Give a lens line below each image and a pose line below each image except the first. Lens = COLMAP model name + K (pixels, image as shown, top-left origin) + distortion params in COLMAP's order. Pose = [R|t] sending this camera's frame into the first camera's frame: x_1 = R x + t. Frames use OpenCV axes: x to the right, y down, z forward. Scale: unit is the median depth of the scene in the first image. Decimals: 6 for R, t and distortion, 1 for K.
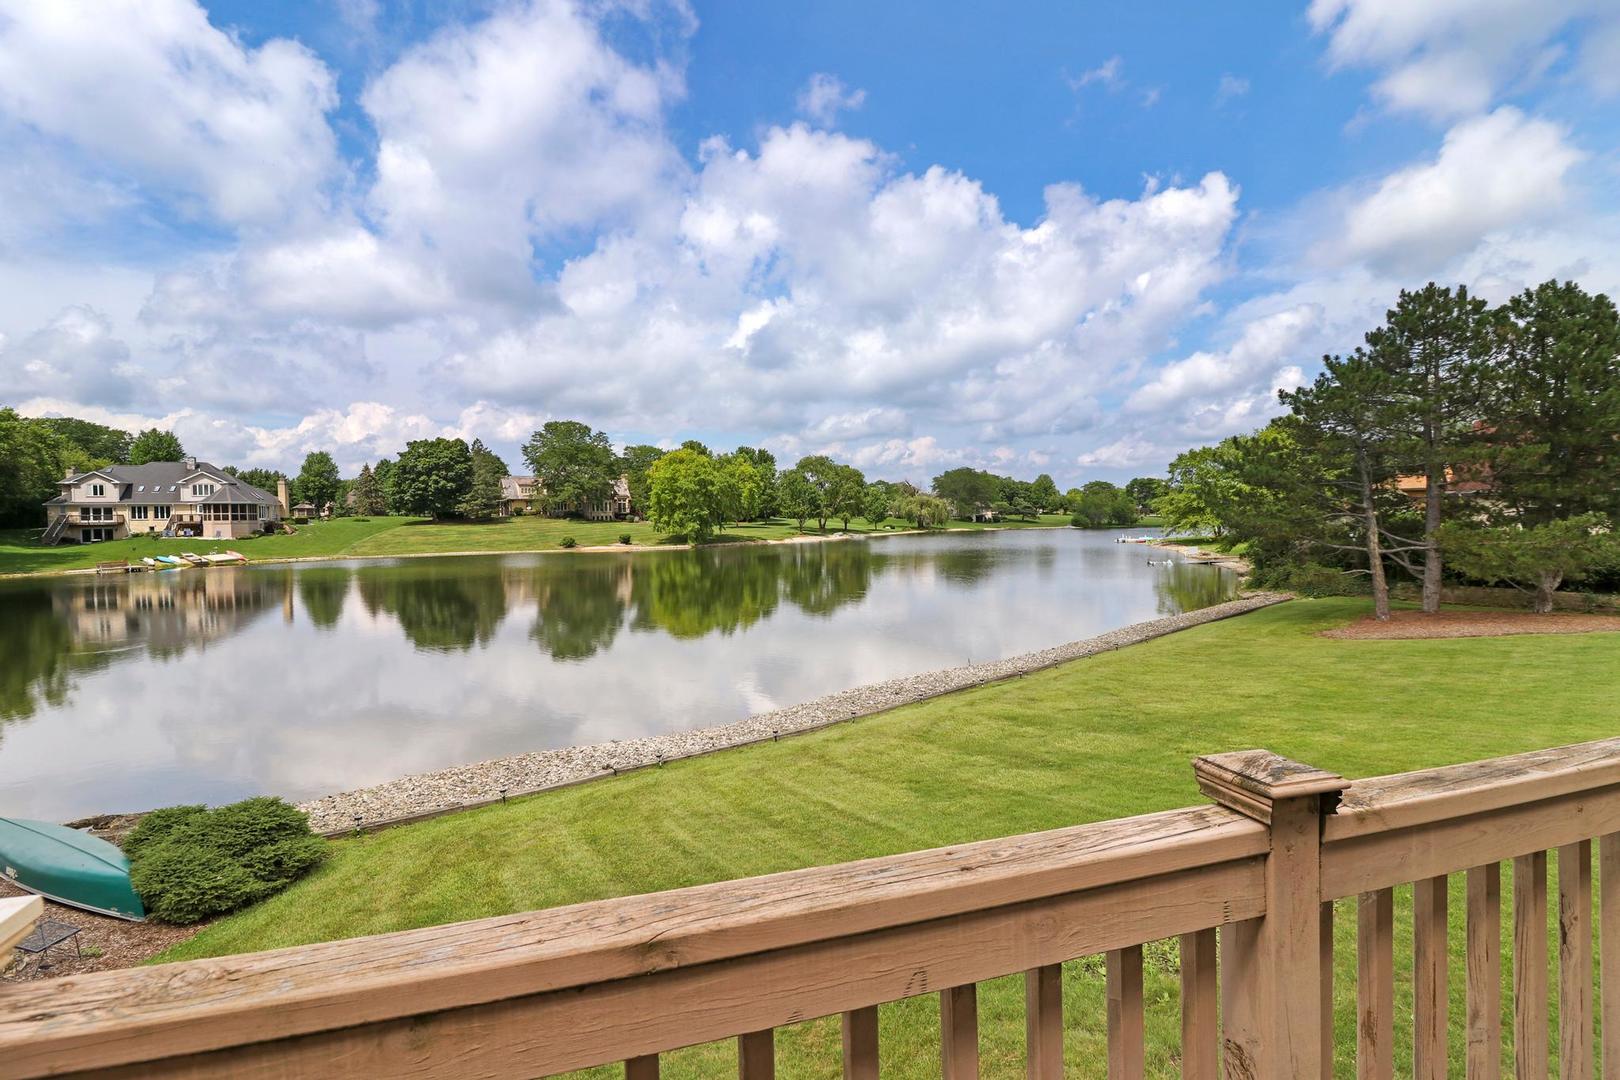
lens RADIAL K [[761.8, 0, 788.2], [0, 761.8, 537.7], [0, 0, 1]] dist [0.002137, -0.016184]
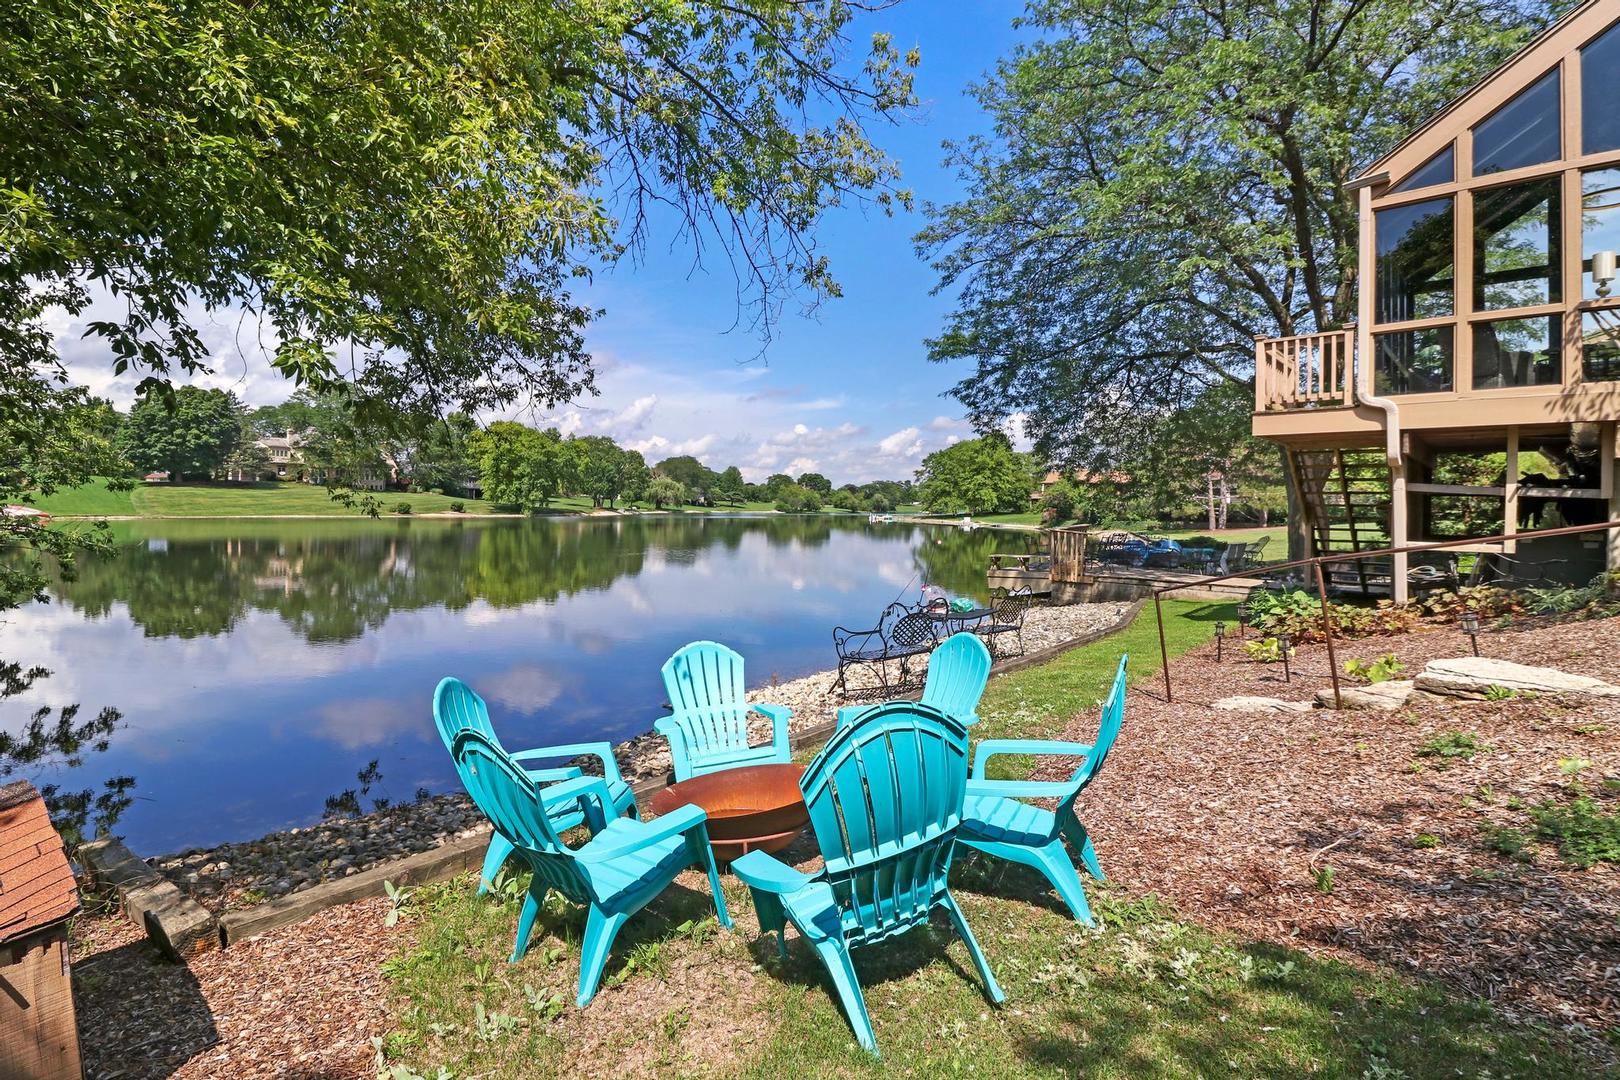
lens RADIAL K [[760.8, 0, 795.3], [0, 760.8, 528.5], [0, 0, 1]] dist [0.007587, 0.000148]
pose [[0.879565, 0.009400, 0.475686, -0.314863], [-0.009462, 0.999953, -0.002264, 0.029207], [-0.475685, -0.002510, 0.879612, -0.089217]]
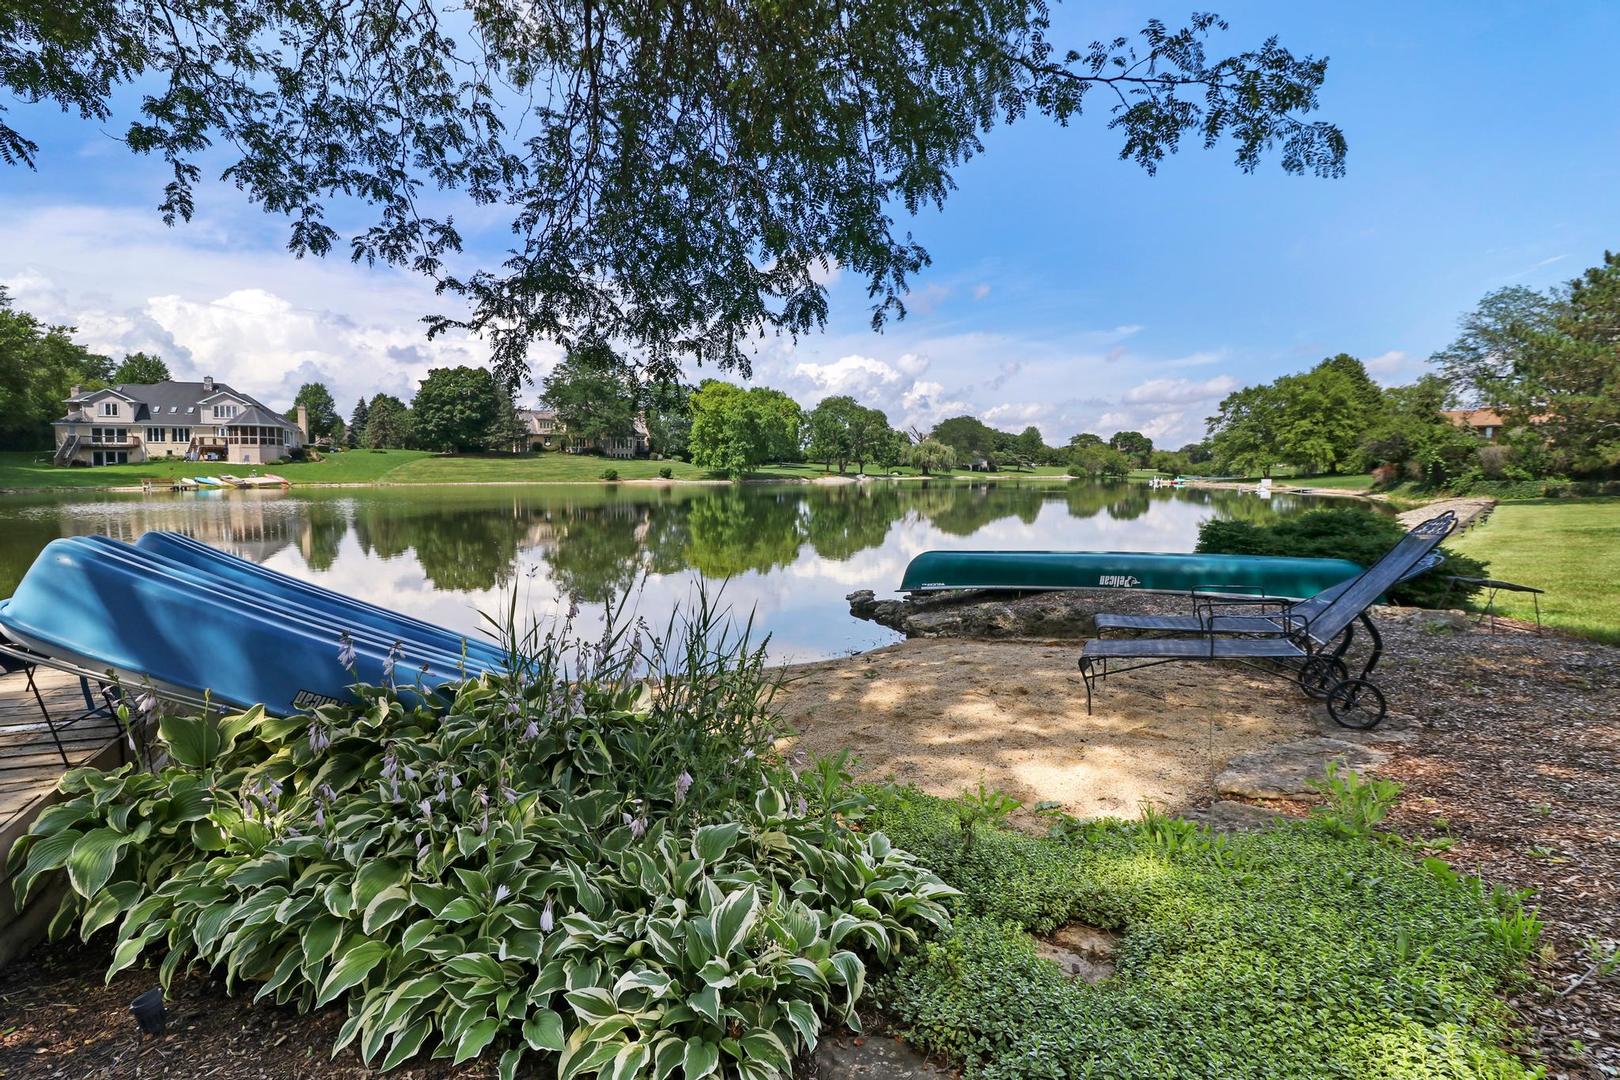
lens RADIAL K [[761.8, 0, 788.2], [0, 761.8, 537.7], [0, 0, 1]] dist [0.002137, -0.016184]
pose [[0.998198, 0.008778, 0.059365, -0.120815], [-0.012135, 0.998333, 0.056421, 0.029500], [-0.058770, -0.057040, 0.996641, 0.010612]]
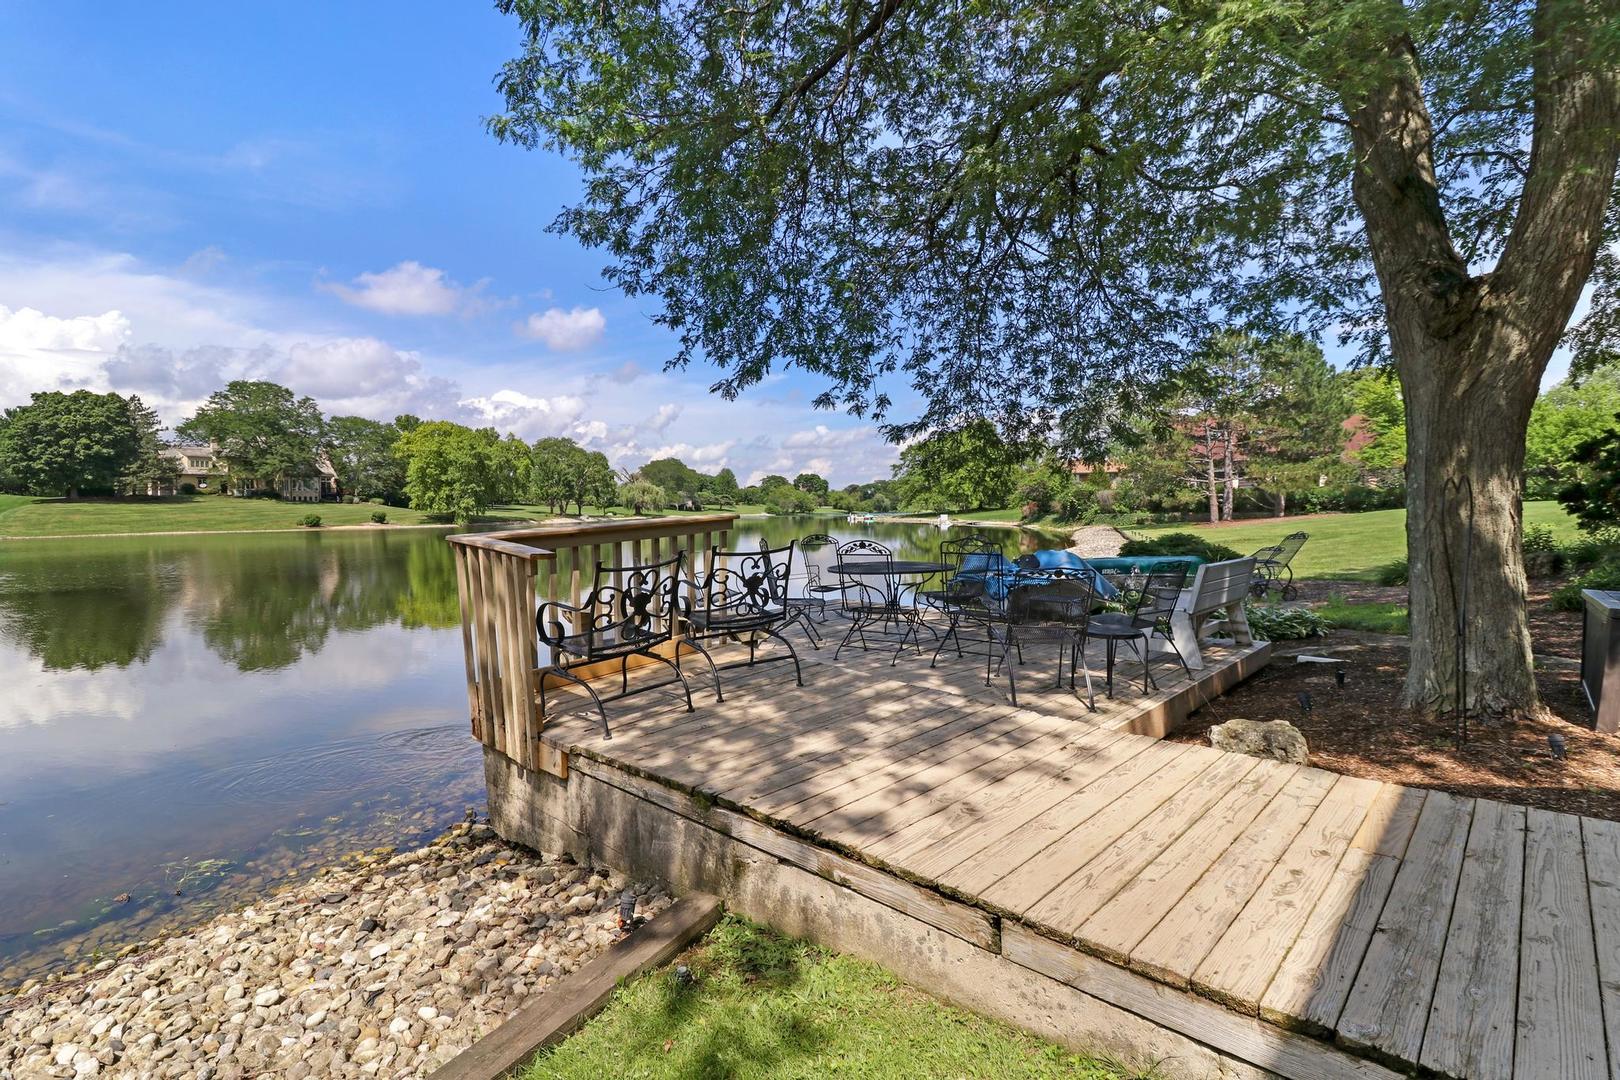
lens RADIAL K [[756.7, 0, 804.4], [0, 756.7, 542.1], [0, 0, 1]] dist [0.002275, -0.012562]
pose [[0.883166, -0.018989, 0.468676, -0.200134], [0.014975, 0.999812, 0.012290, 0.028766], [-0.468821, -0.003836, 0.883285, -0.020736]]
